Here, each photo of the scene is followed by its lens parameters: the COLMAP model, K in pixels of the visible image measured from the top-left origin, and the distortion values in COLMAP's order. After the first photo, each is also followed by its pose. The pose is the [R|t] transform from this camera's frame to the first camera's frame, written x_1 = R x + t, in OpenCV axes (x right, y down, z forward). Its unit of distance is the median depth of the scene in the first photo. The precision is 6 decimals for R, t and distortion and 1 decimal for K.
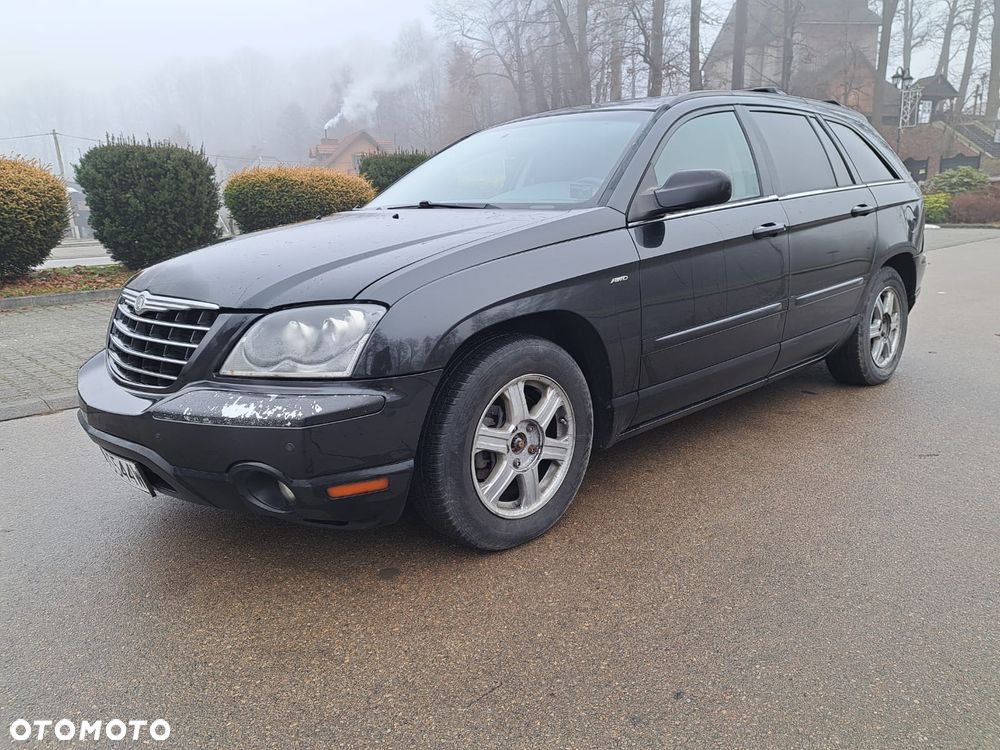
lens RADIAL K [[719.2, 0, 499.5], [0, 719.2, 368.4], [0, 0, 1]] dist [0.076749, -0.069211]
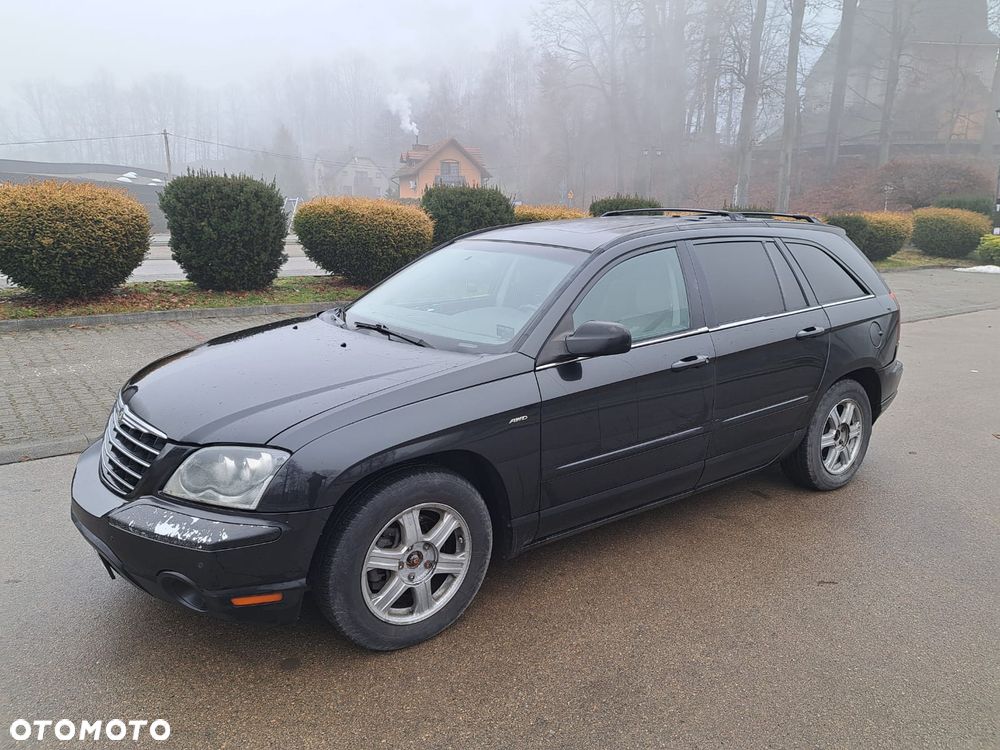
lens RADIAL K [[719.2, 0, 504.0], [0, 719.2, 371.1], [0, 0, 1]] dist [0.076749, -0.069211]
pose [[0.992340, 0.071603, -0.100674, 0.186613], [-0.071754, 0.997420, 0.002125, -0.149383], [0.100567, 0.005115, 0.994917, -0.110512]]
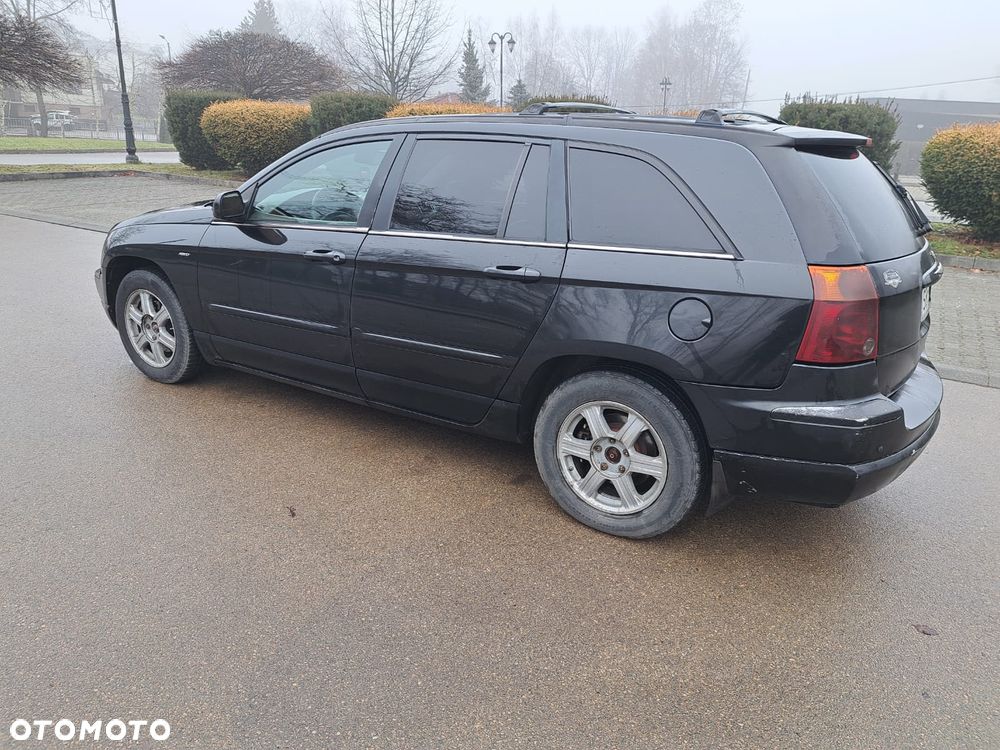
lens RADIAL K [[719.2, 0, 507.1], [0, 719.2, 377.2], [0, 0, 1]] dist [0.076749, -0.069211]
pose [[0.266648, 0.351554, -0.897390, 1.379681], [-0.255722, 0.923535, 0.285812, -0.375730], [0.929250, 0.153271, 0.336159, 0.854816]]
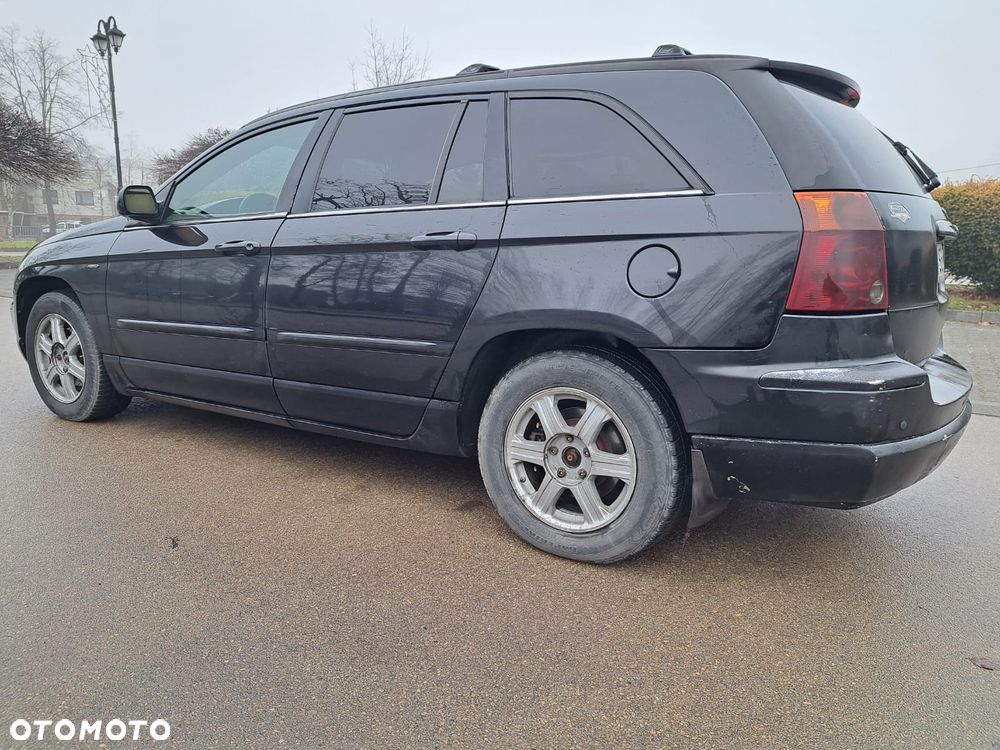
lens RADIAL K [[719.2, 0, 512.8], [0, 719.2, 385.0], [0, 0, 1]] dist [0.076749, -0.069211]
pose [[0.269344, 0.226941, -0.935923, 1.289984], [-0.237303, 0.957512, 0.163884, -0.241606], [0.933349, 0.177956, 0.311754, 0.996477]]
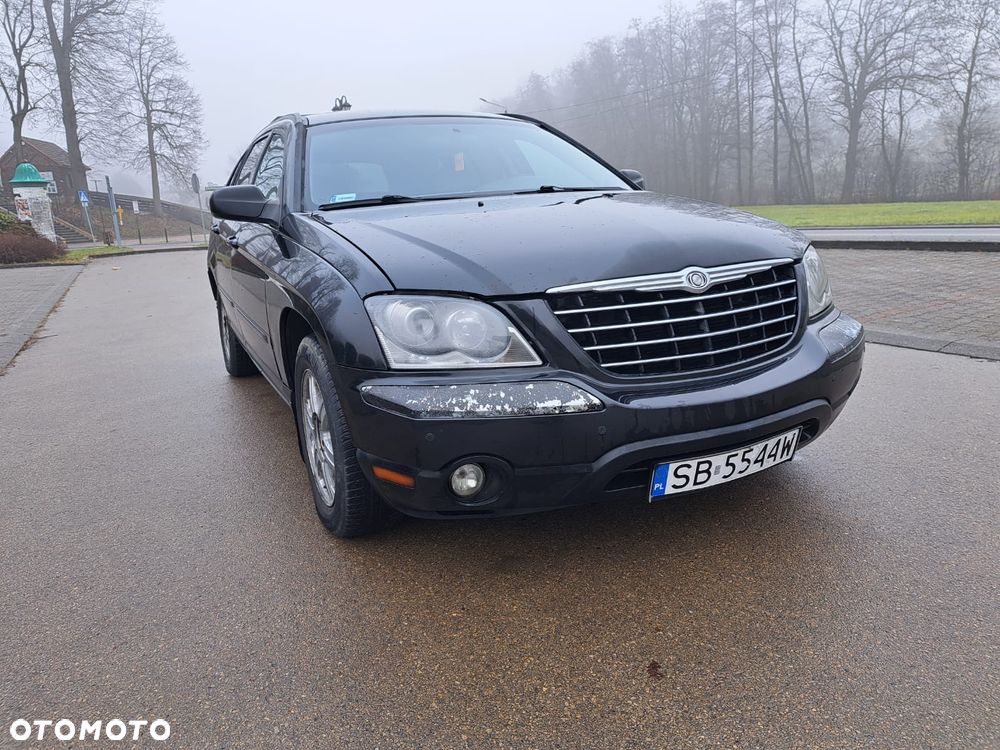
lens RADIAL K [[719.2, 0, 506.4], [0, 719.2, 364.3], [0, 0, 1]] dist [0.076749, -0.069211]
pose [[0.281167, -0.188955, 0.940872, -0.974627], [0.252503, 0.960444, 0.117428, -0.106377], [-0.925844, 0.204556, 0.317757, 0.673919]]
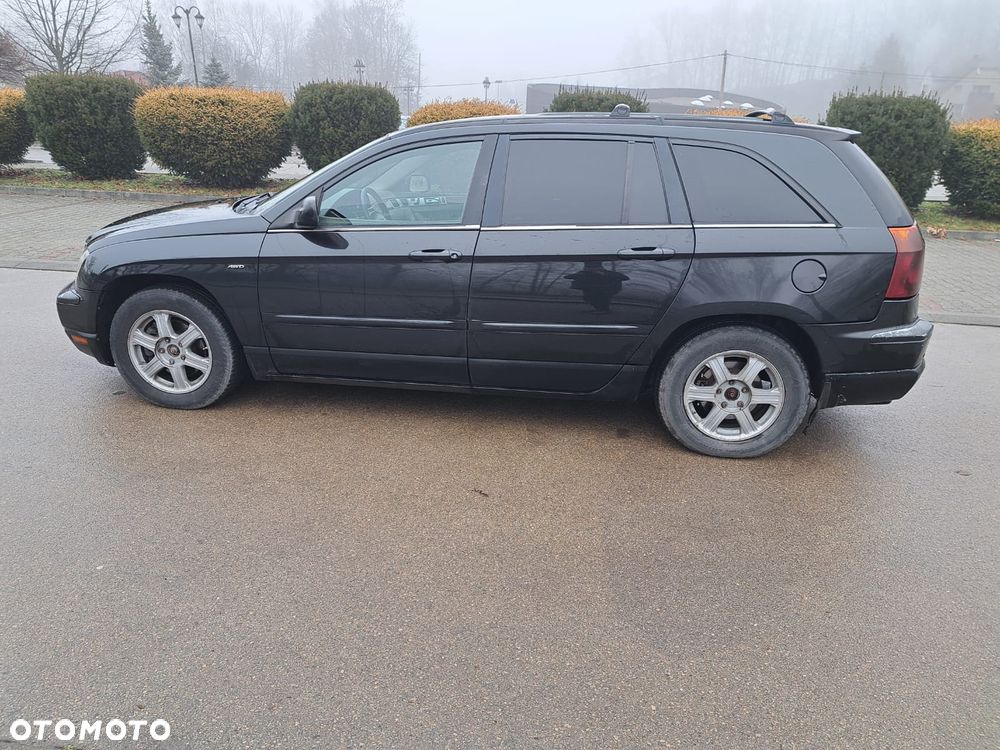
lens RADIAL K [[719.2, 0, 494.0], [0, 719.2, 382.4], [0, 0, 1]] dist [0.076749, -0.069211]
pose [[0.631129, 0.308151, -0.711842, 1.204981], [-0.215709, 0.951229, 0.220529, -0.250970], [0.745081, 0.014368, 0.666820, 0.296279]]
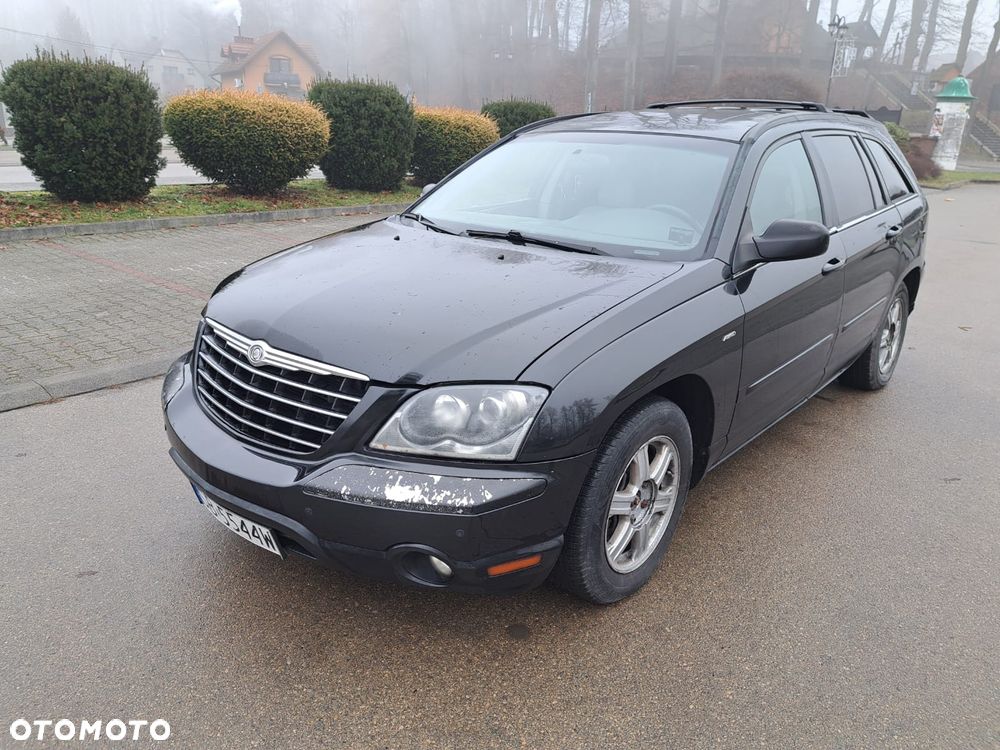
lens RADIAL K [[719.2, 0, 502.6], [0, 719.2, 368.5], [0, 0, 1]] dist [0.076749, -0.069211]
pose [[0.992482, 0.022756, 0.120254, -0.201558], [-0.035361, 0.993974, 0.103754, -0.127095], [-0.117168, -0.107227, 0.987306, 0.016172]]
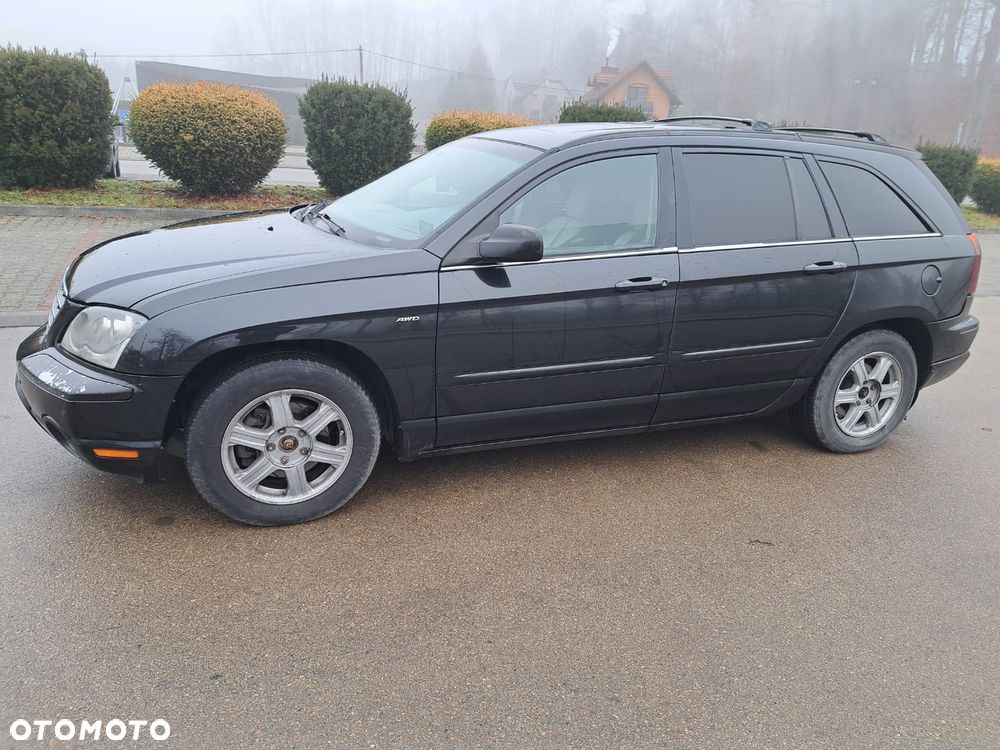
lens RADIAL K [[719.2, 0, 509.4], [0, 719.2, 370.7], [0, 0, 1]] dist [0.076749, -0.069211]
pose [[0.930531, 0.198095, -0.308011, 0.491711], [-0.169092, 0.978457, 0.118444, -0.149650], [0.324839, -0.058133, 0.943981, 0.001696]]
